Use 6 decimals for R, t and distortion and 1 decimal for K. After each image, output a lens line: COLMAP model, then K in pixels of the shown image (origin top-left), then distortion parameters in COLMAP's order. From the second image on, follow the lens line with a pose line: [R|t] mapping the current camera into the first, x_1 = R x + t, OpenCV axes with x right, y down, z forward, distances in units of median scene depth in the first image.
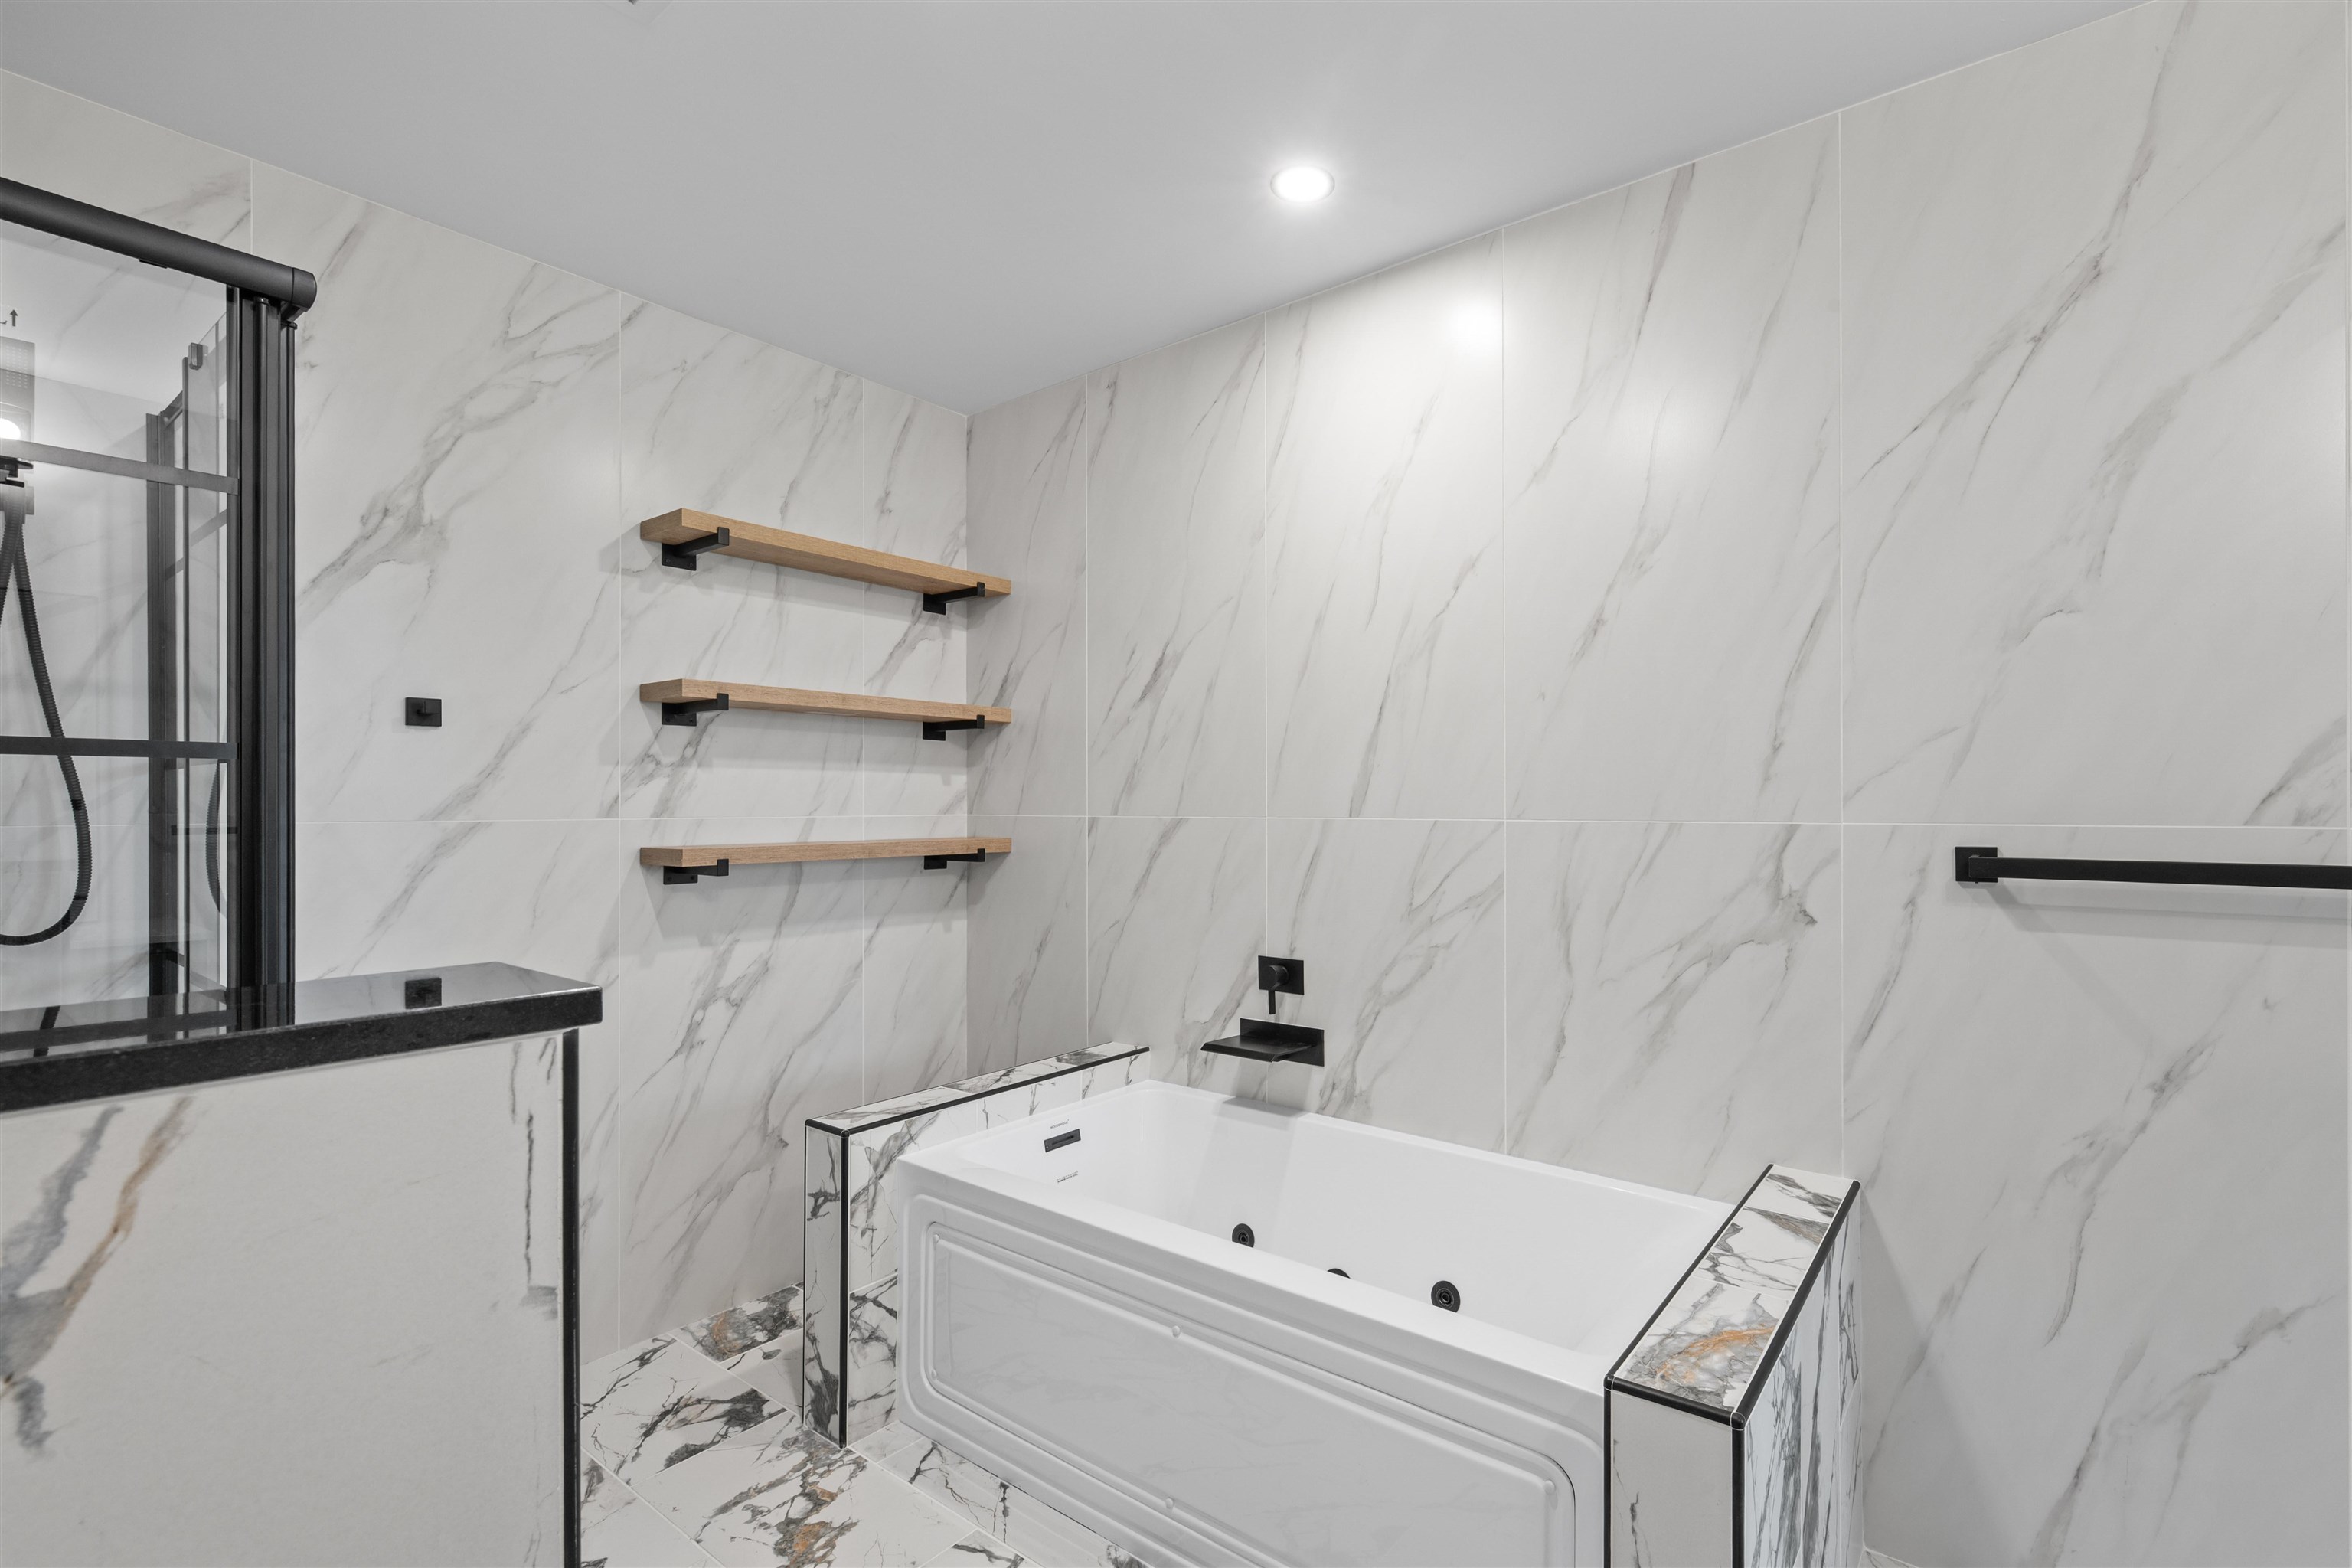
lens RADIAL K [[1096.0, 0, 1175.0], [0, 1096.0, 807.1], [0, 0, 1]] dist [-0.000231, -0.000182]
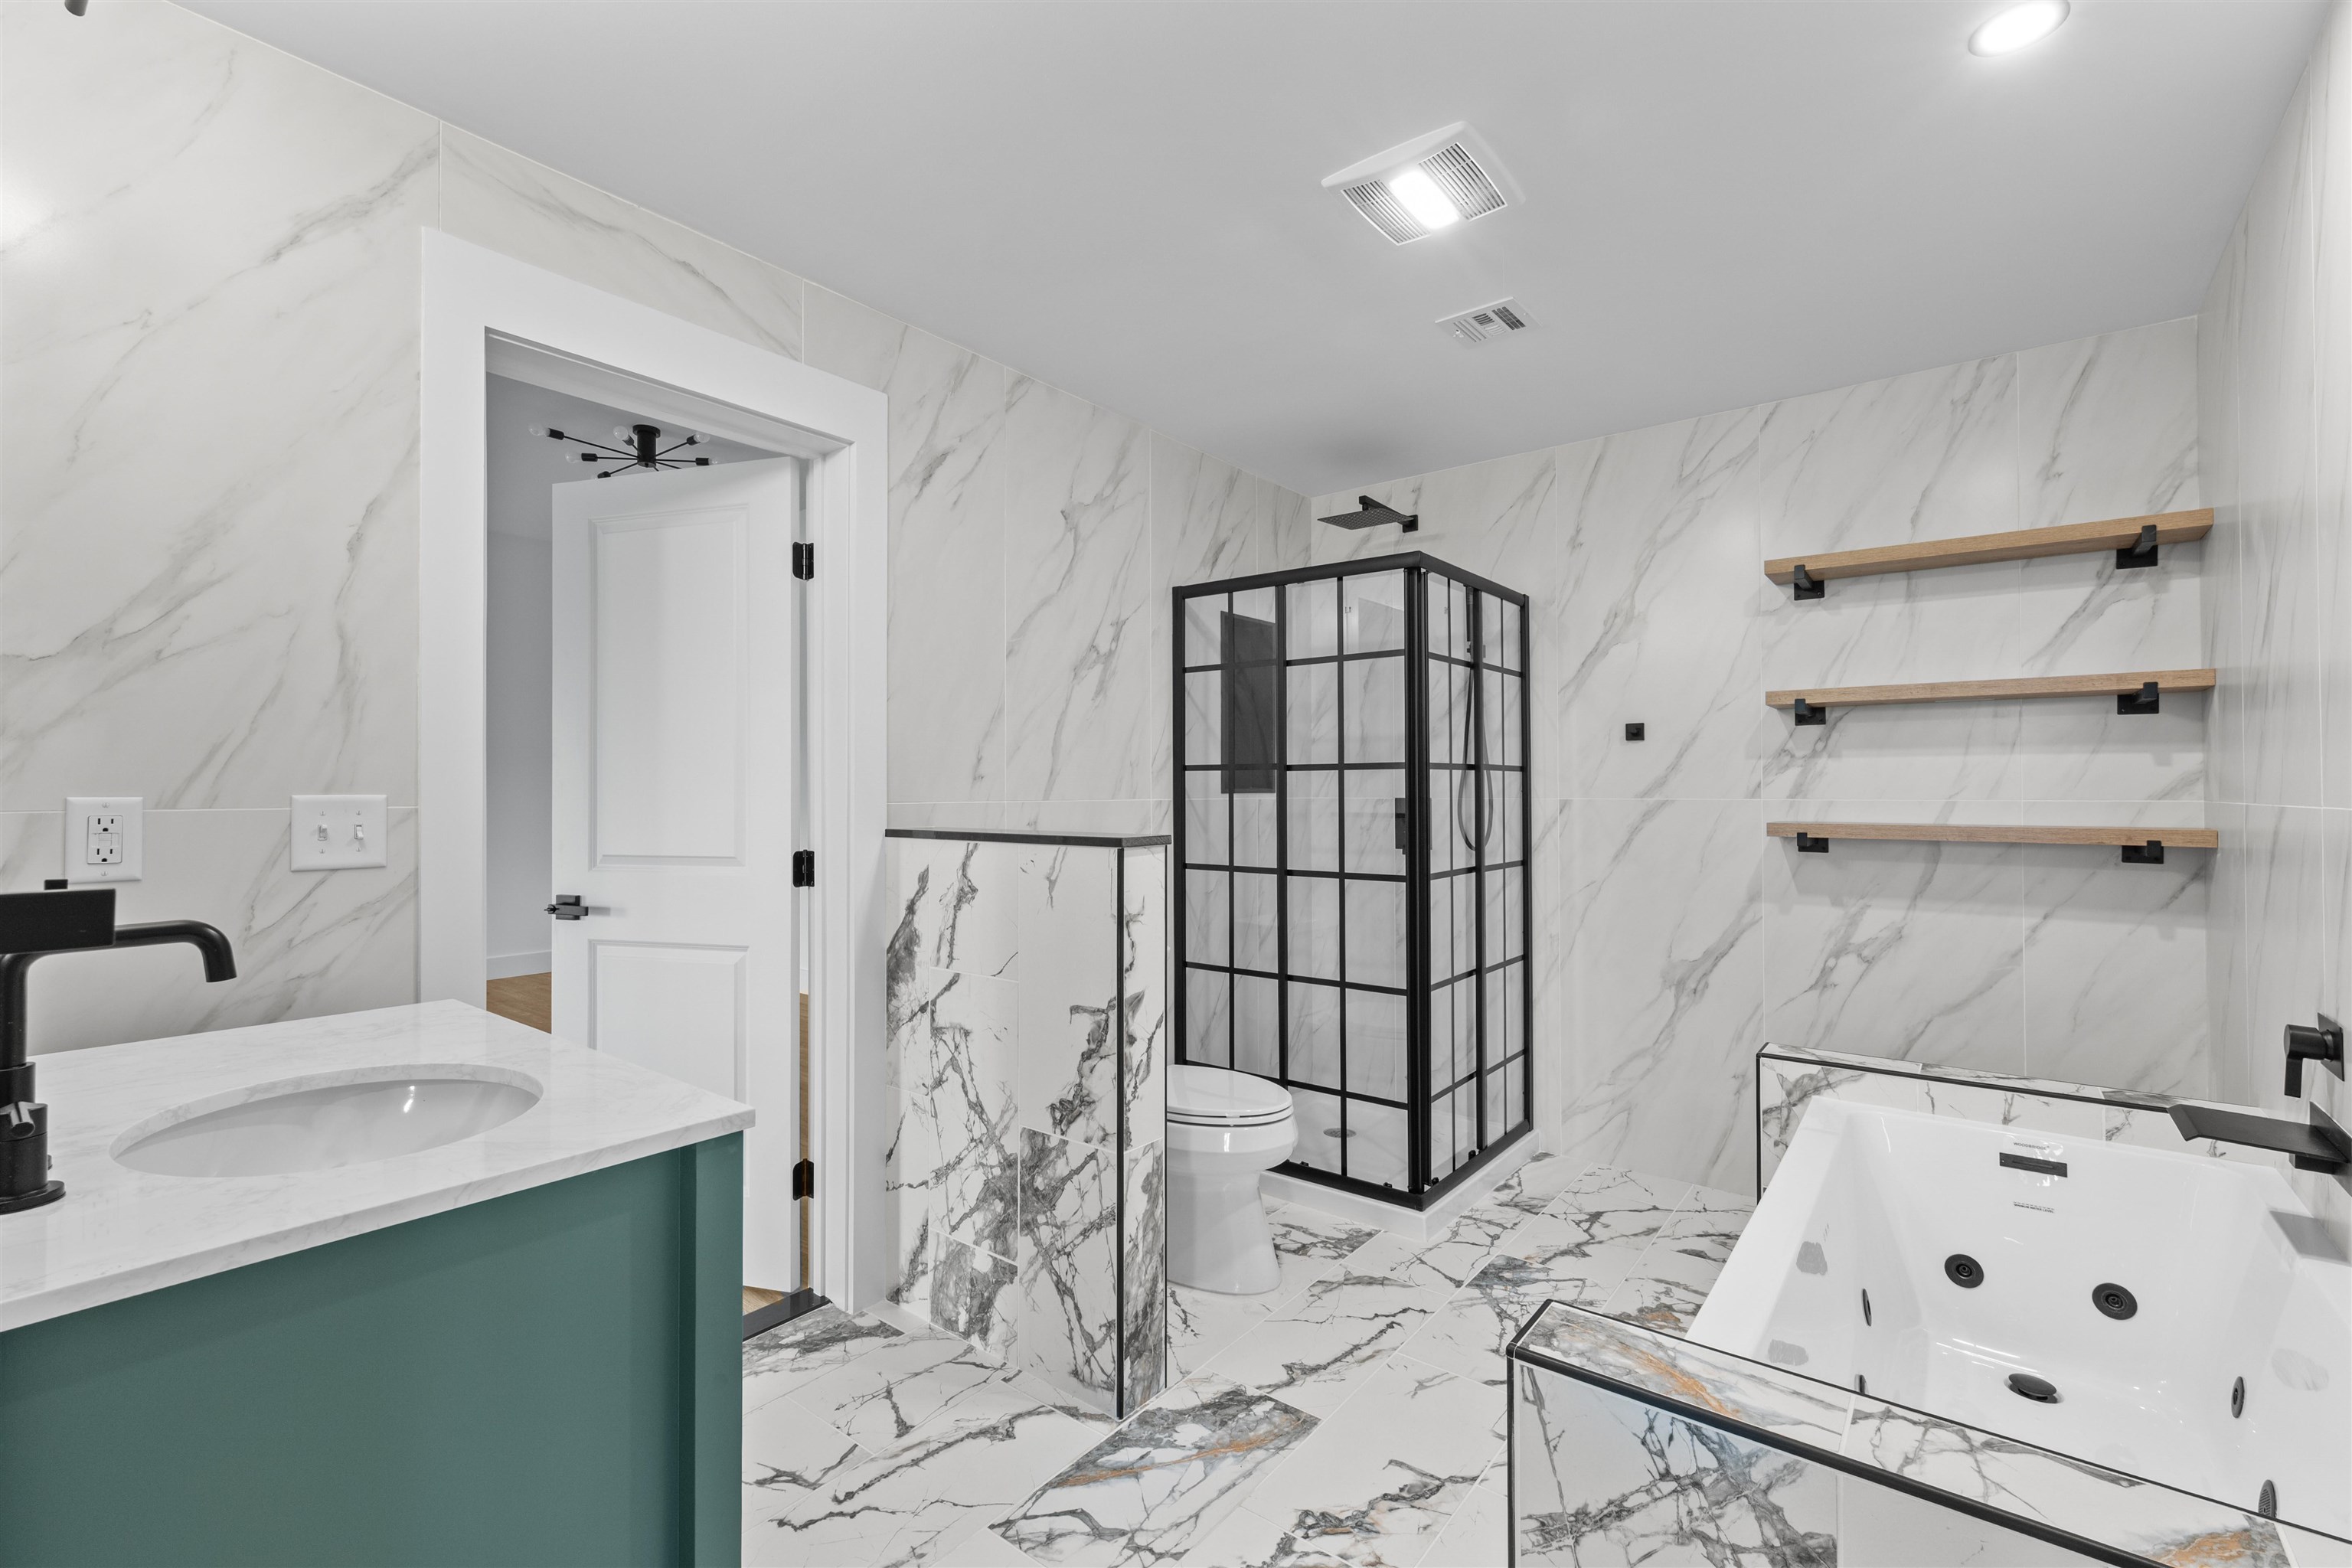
lens RADIAL K [[1020.1, 0, 1206.5], [0, 1020.1, 791.1], [0, 0, 1]] dist [0.000236, -0.000072]
pose [[-0.014966, 0.002152, -0.999886, 0.688240], [-0.001929, 0.999996, 0.002181, -0.000629], [0.999886, 0.001962, -0.014961, 0.316694]]
